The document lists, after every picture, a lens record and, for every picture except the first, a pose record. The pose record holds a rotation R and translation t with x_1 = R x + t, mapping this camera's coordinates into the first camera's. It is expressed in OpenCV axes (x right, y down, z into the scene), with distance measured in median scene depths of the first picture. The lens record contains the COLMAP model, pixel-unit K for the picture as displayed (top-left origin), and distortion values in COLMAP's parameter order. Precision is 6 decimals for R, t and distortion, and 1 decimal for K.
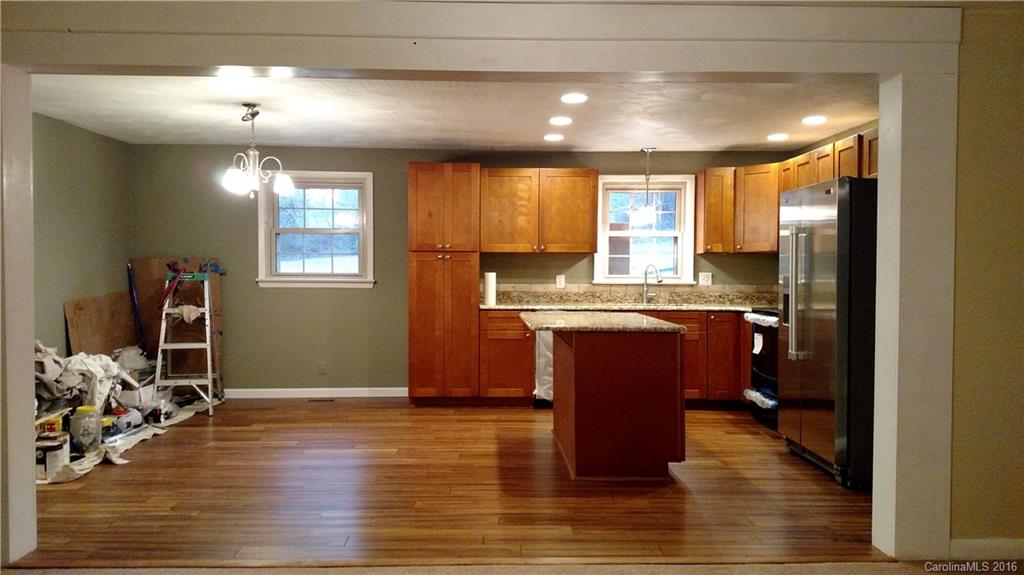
lens RADIAL K [[804.7, 0, 514.8], [0, 804.7, 292.0], [0, 0, 1]] dist [0.244101, -0.464831]
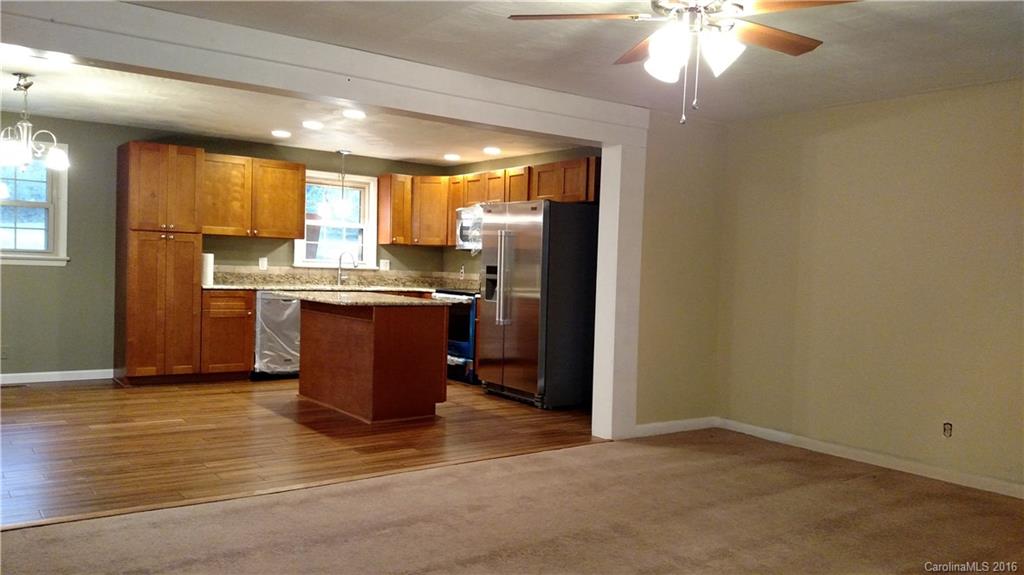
lens RADIAL K [[804.7, 0, 514.8], [0, 804.7, 292.0], [0, 0, 1]] dist [0.244101, -0.464831]
pose [[0.818134, 0.004473, 0.575010, -0.311001], [-0.015907, 0.999763, 0.014855, 0.002960], [-0.574807, -0.021300, 0.818012, -0.095306]]
